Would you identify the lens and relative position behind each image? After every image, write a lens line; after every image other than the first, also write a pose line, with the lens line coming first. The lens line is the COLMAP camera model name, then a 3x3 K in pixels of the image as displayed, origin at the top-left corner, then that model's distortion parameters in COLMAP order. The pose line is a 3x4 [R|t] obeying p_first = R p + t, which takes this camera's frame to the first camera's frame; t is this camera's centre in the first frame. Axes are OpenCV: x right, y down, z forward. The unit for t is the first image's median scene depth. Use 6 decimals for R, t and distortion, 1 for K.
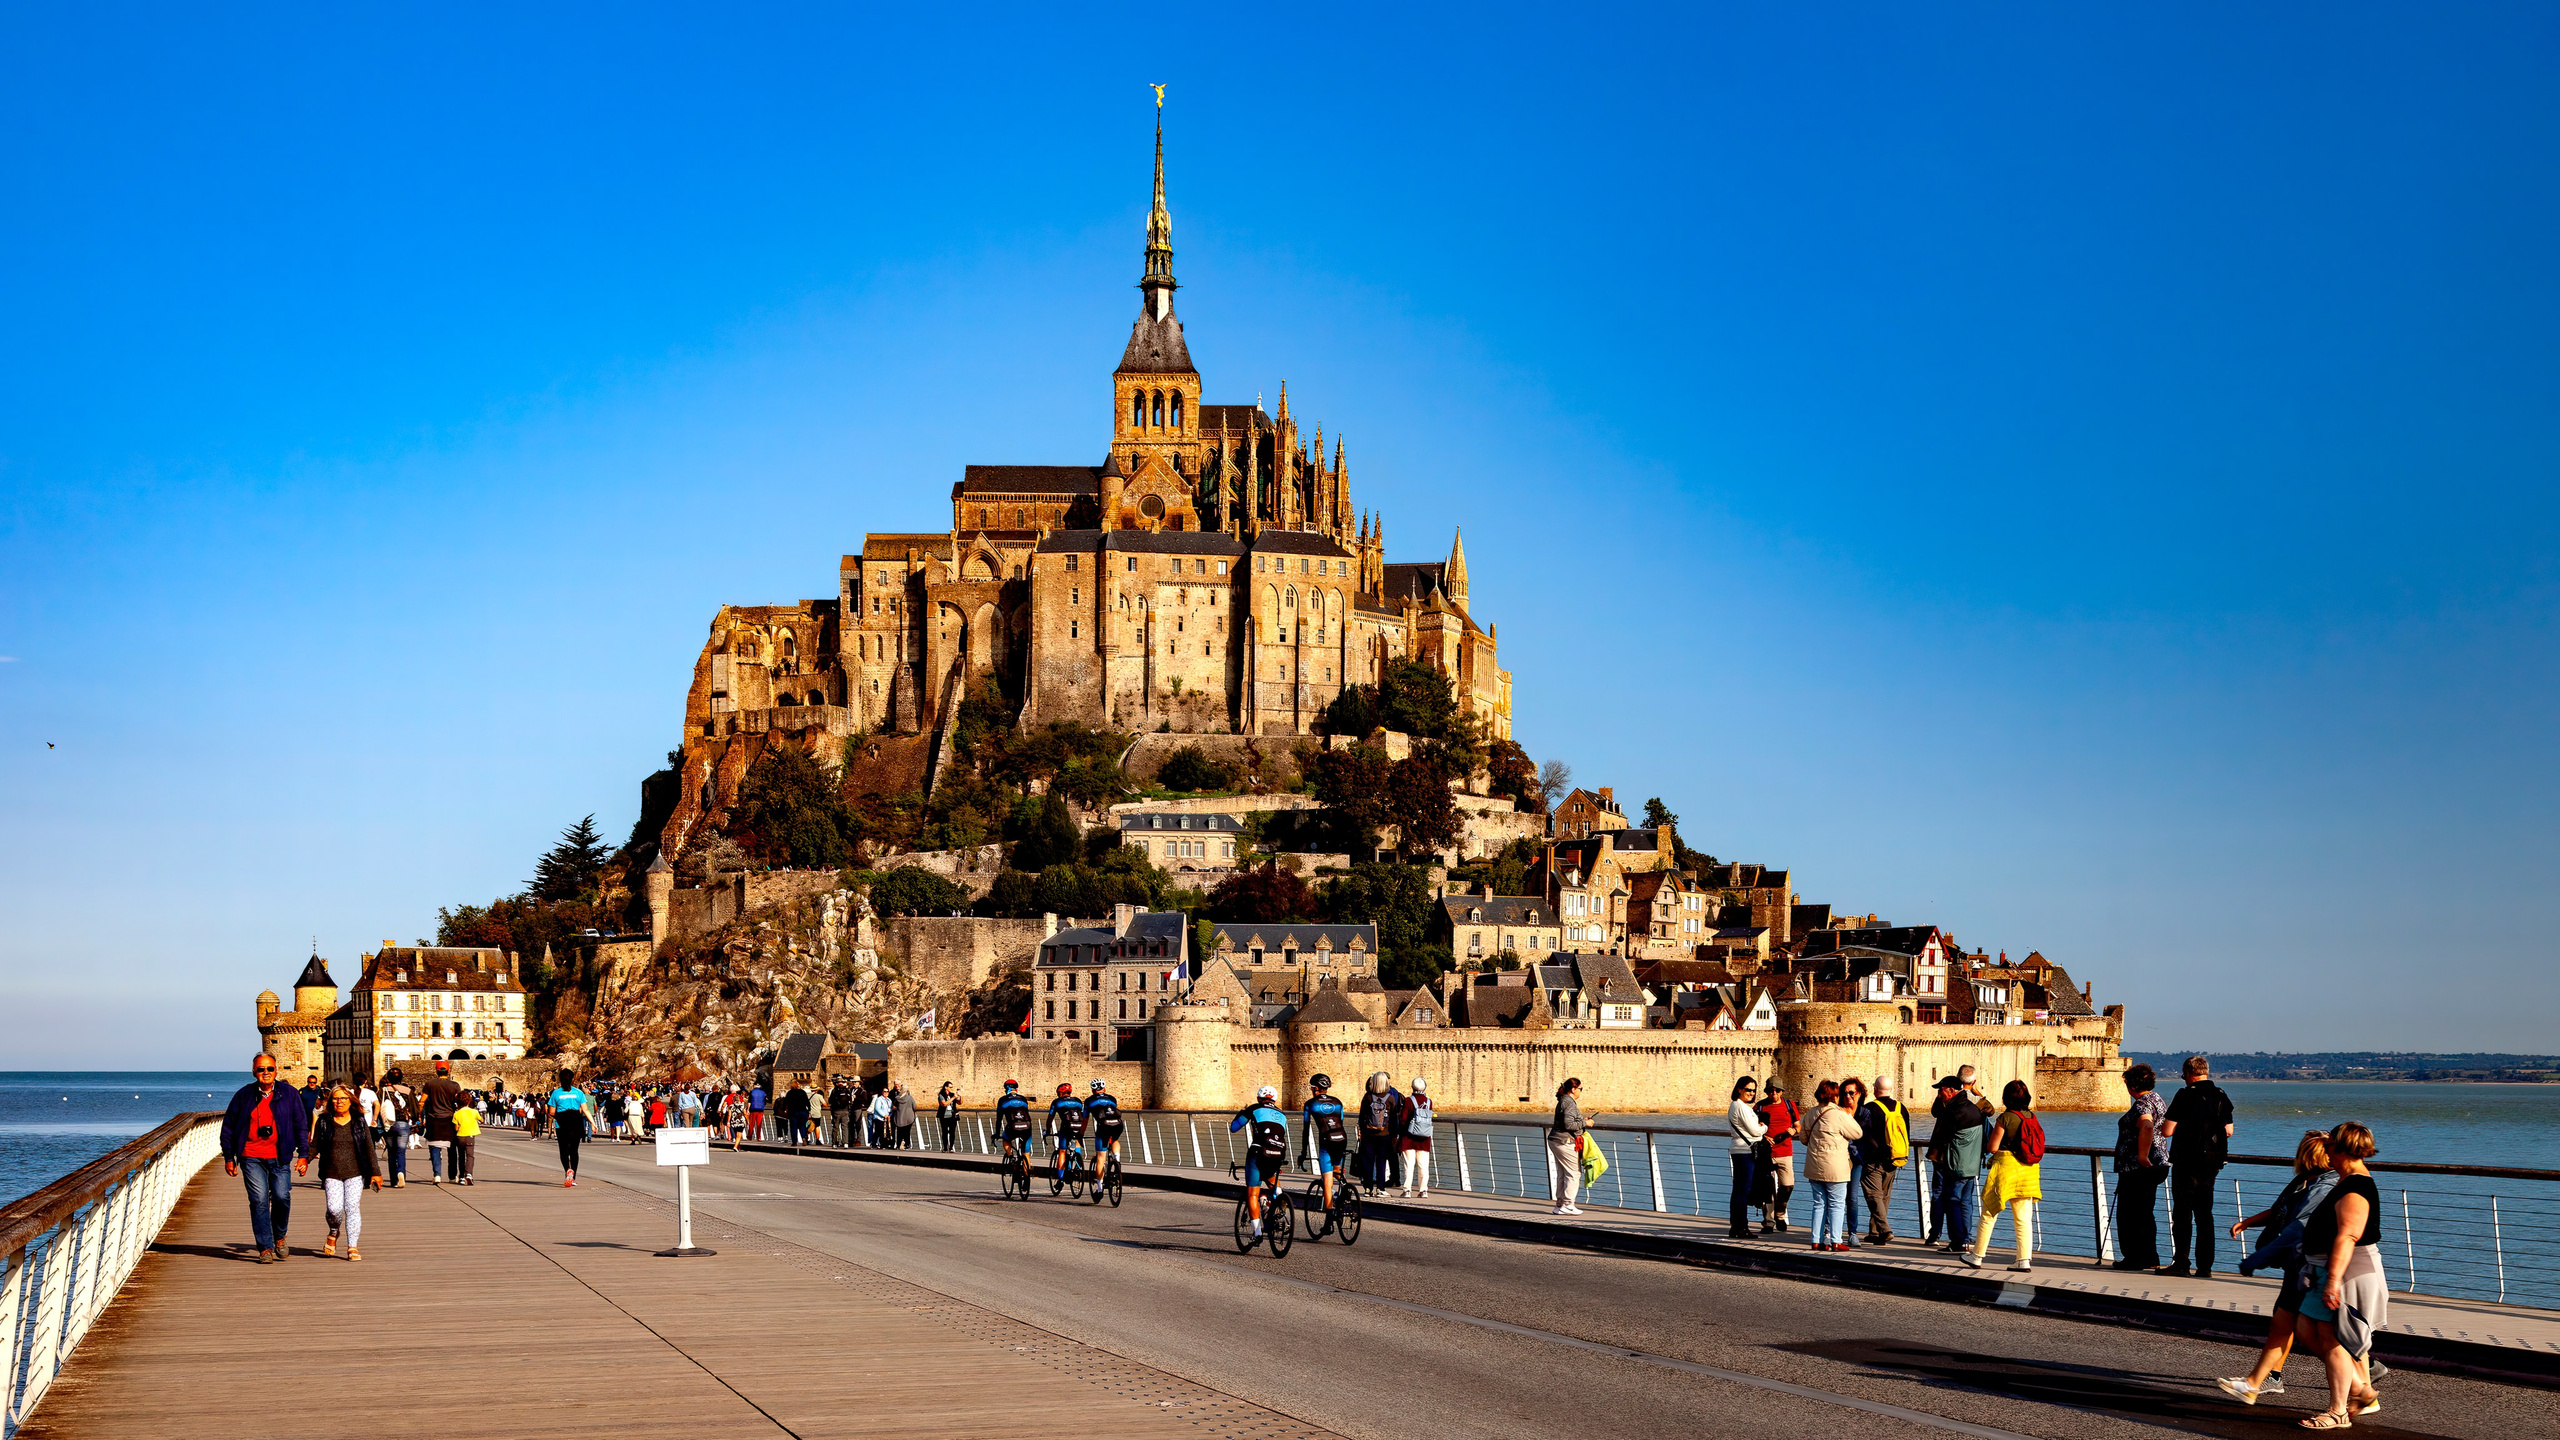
lens RADIAL K [[2893.9, 0, 1251.3], [0, 2893.9, 1343.8], [0, 0, 1]] dist [0.004792, 0.024736]
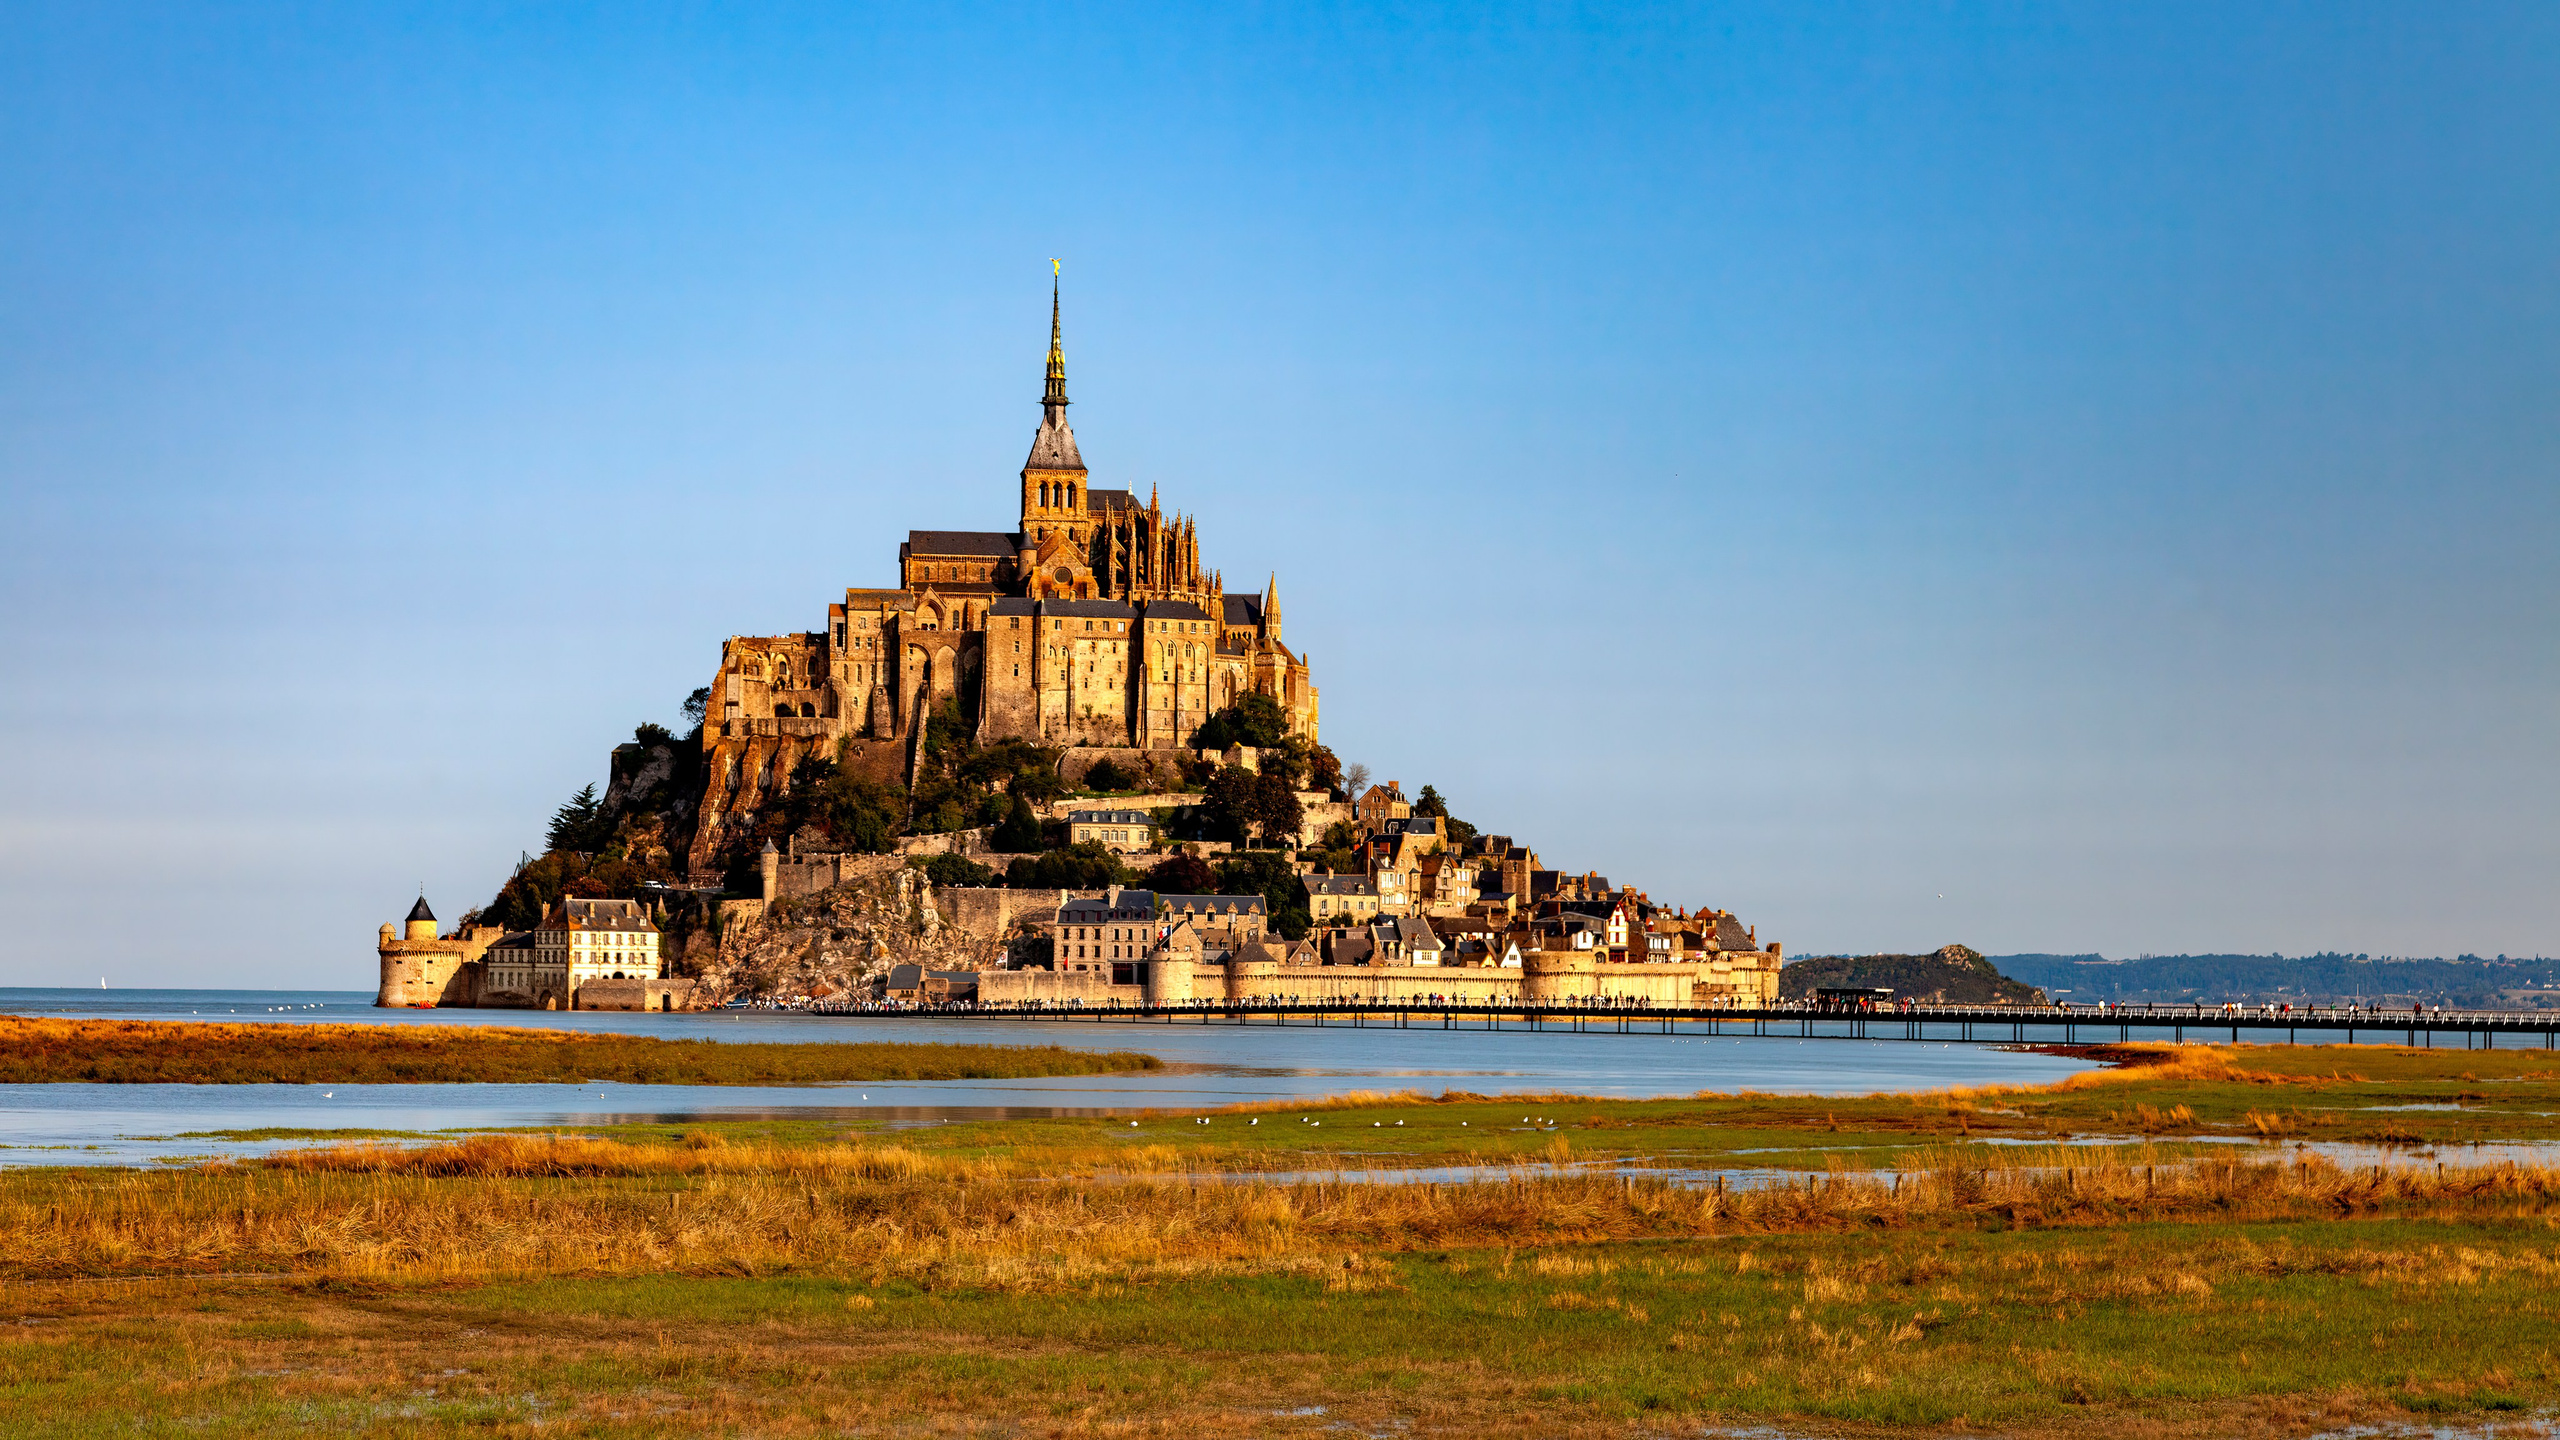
lens RADIAL K [[6291.0, 0, 1280.0], [0, 6291.0, 720.0], [0, 0, 1]] dist [-0.097608, -0.031986]
pose [[0.989669, 0.011715, 0.142892, -0.378507], [0.007436, 0.991120, -0.132759, 0.182778], [-0.143178, 0.132450, 0.980794, -2.030806]]
